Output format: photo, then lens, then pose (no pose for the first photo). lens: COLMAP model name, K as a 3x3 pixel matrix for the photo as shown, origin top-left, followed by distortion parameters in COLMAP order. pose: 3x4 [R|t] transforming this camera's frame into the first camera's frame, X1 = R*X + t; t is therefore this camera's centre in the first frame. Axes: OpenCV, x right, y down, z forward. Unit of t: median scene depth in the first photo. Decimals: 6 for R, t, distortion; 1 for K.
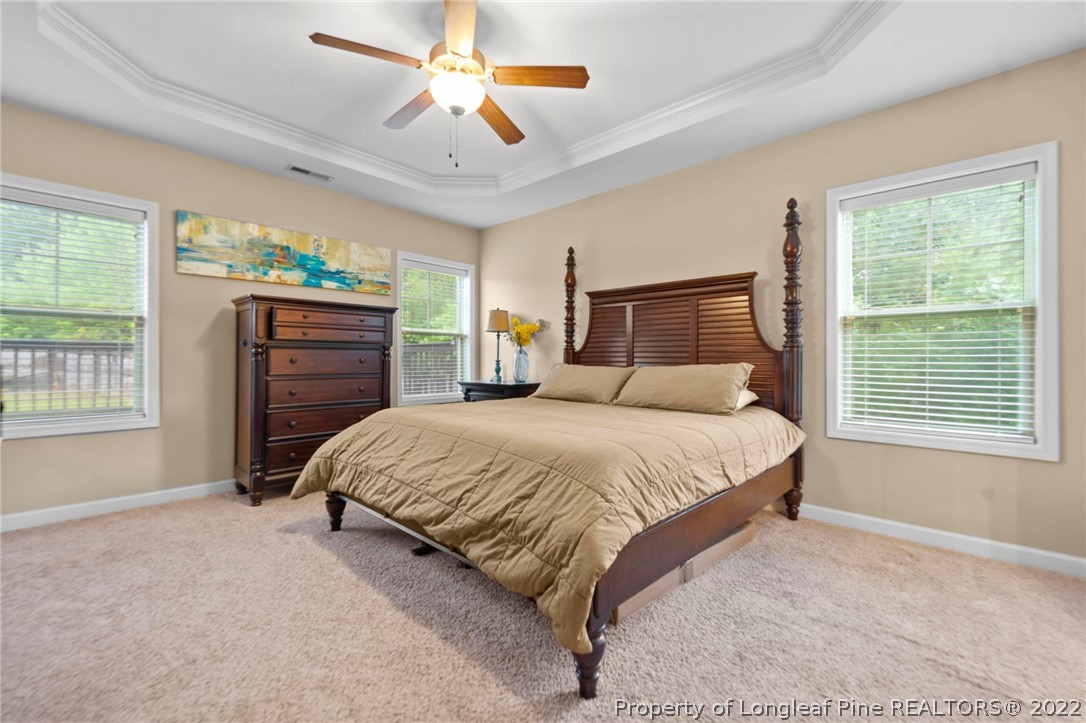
lens RADIAL K [[435.9, 0, 545.0], [0, 435.9, 357.1], [0, 0, 1]] dist [-0.000745, -0.000281]
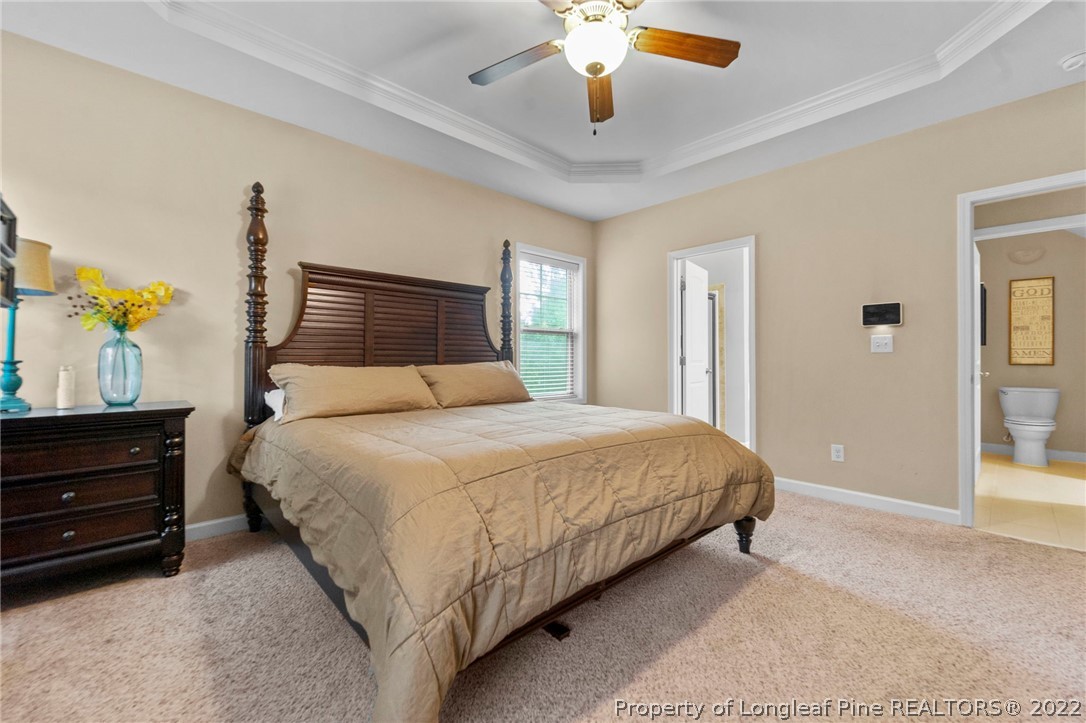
lens RADIAL K [[445.5, 0, 544.2], [0, 445.5, 341.6], [0, 0, 1]] dist [-0.000390, -0.000459]
pose [[0.074855, 0.030136, 0.996739, -0.589103], [-0.010014, 0.999516, -0.029467, -0.004290], [-0.997144, -0.007776, 0.075121, 0.557194]]
